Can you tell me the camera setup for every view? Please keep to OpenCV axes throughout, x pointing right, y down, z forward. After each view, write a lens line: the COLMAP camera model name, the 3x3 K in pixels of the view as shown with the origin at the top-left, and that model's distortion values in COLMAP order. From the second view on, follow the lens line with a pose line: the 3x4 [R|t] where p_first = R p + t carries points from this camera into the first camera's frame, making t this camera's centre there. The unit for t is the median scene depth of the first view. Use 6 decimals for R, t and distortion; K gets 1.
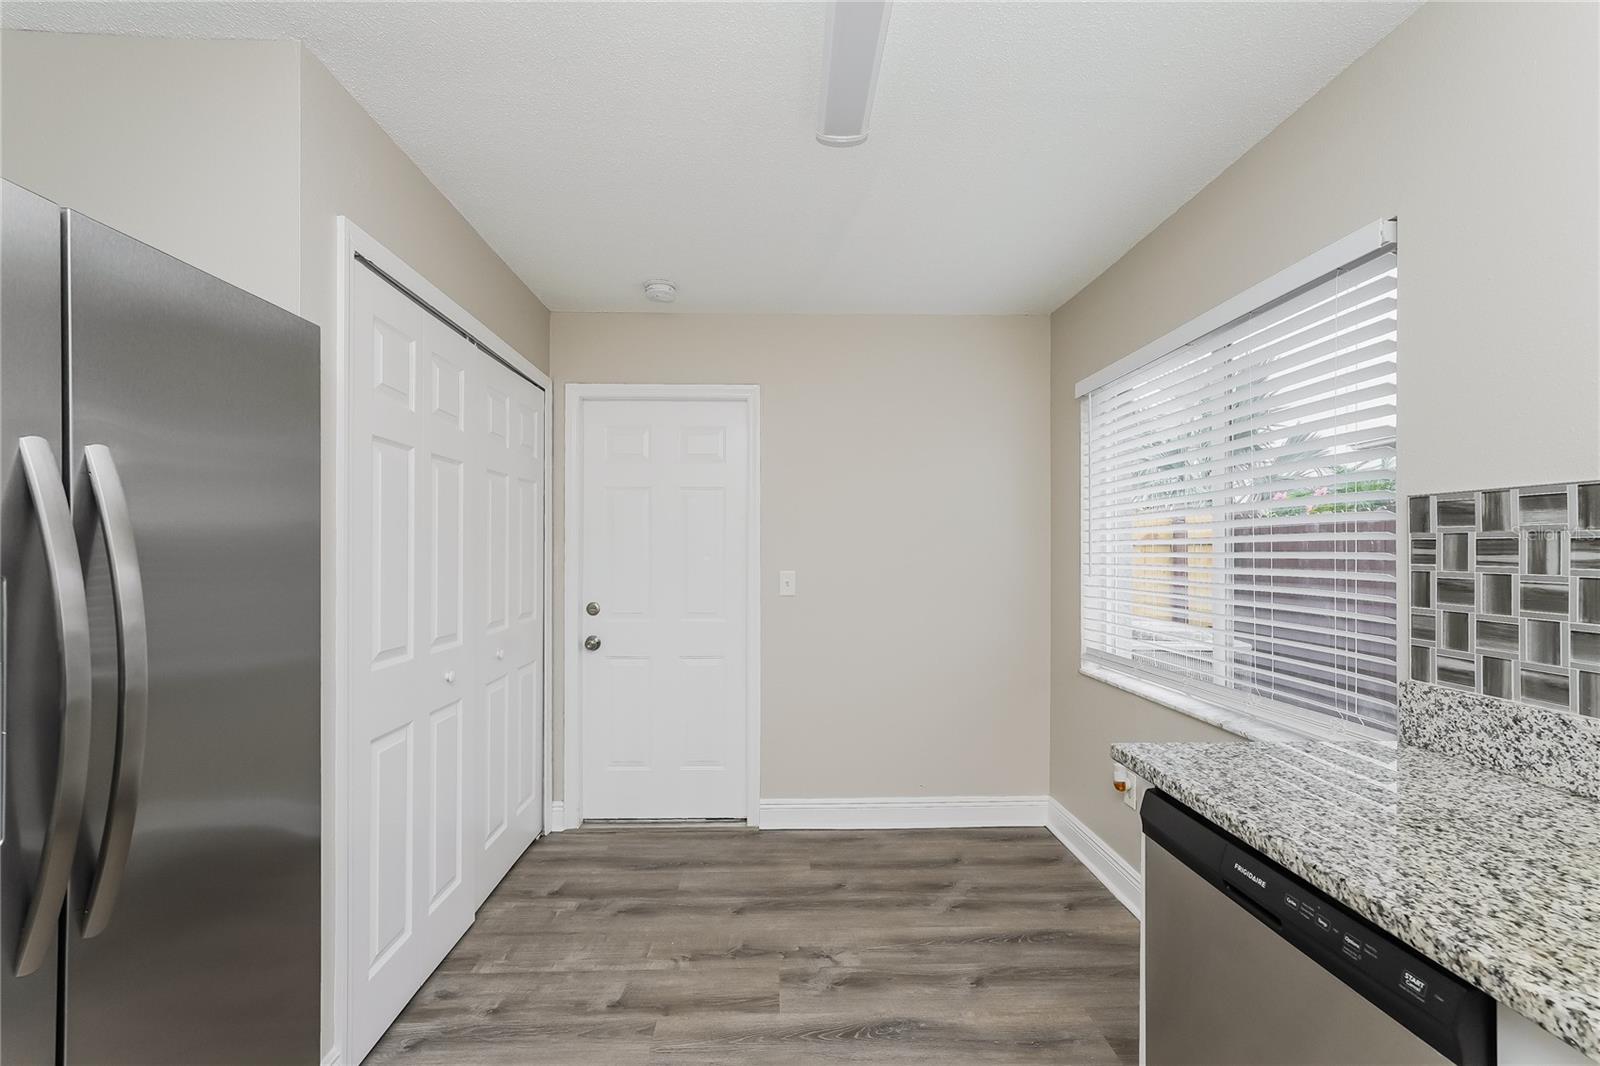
lens RADIAL K [[702.3, 0, 800.4], [0, 702.3, 541.5], [0, 0, 1]] dist [0.003592, 0.000853]
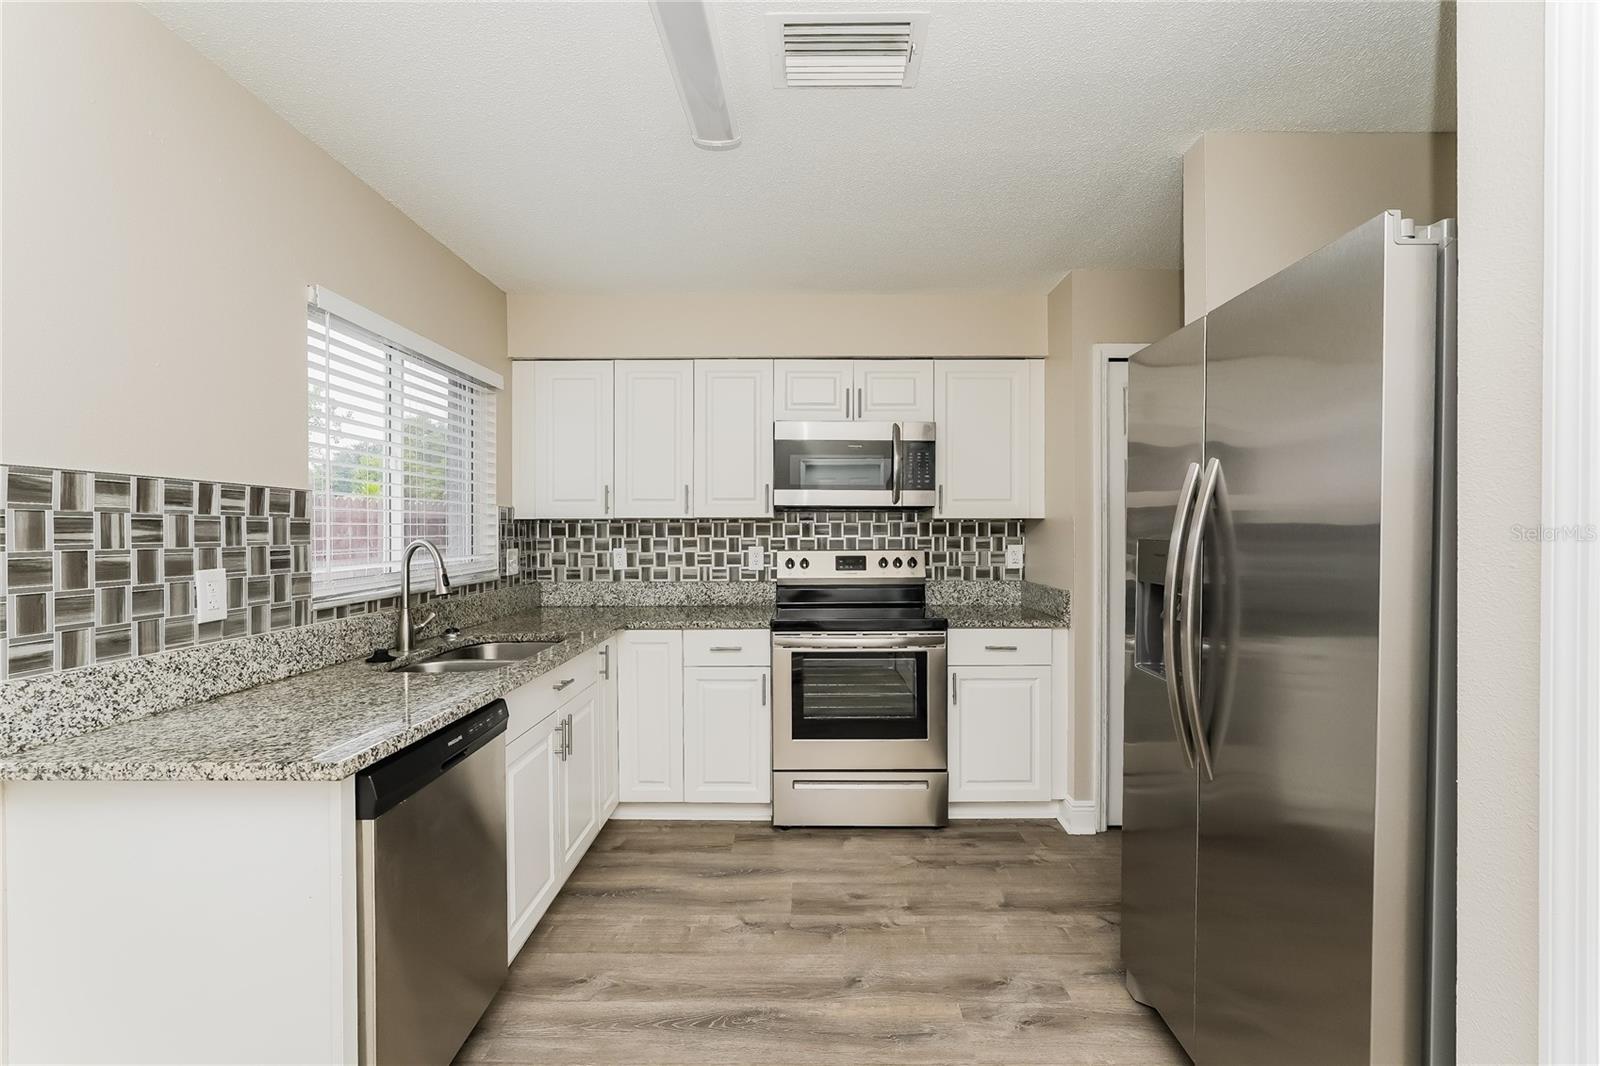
lens RADIAL K [[702.3, 0, 802.2], [0, 702.3, 536.3], [0, 0, 1]] dist [0.003592, 0.000853]
pose [[-0.998799, 0.007347, 0.048433, -0.156091], [0.007298, 0.999973, -0.001202, 0.033960], [-0.048441, -0.000847, -0.998826, 2.043285]]
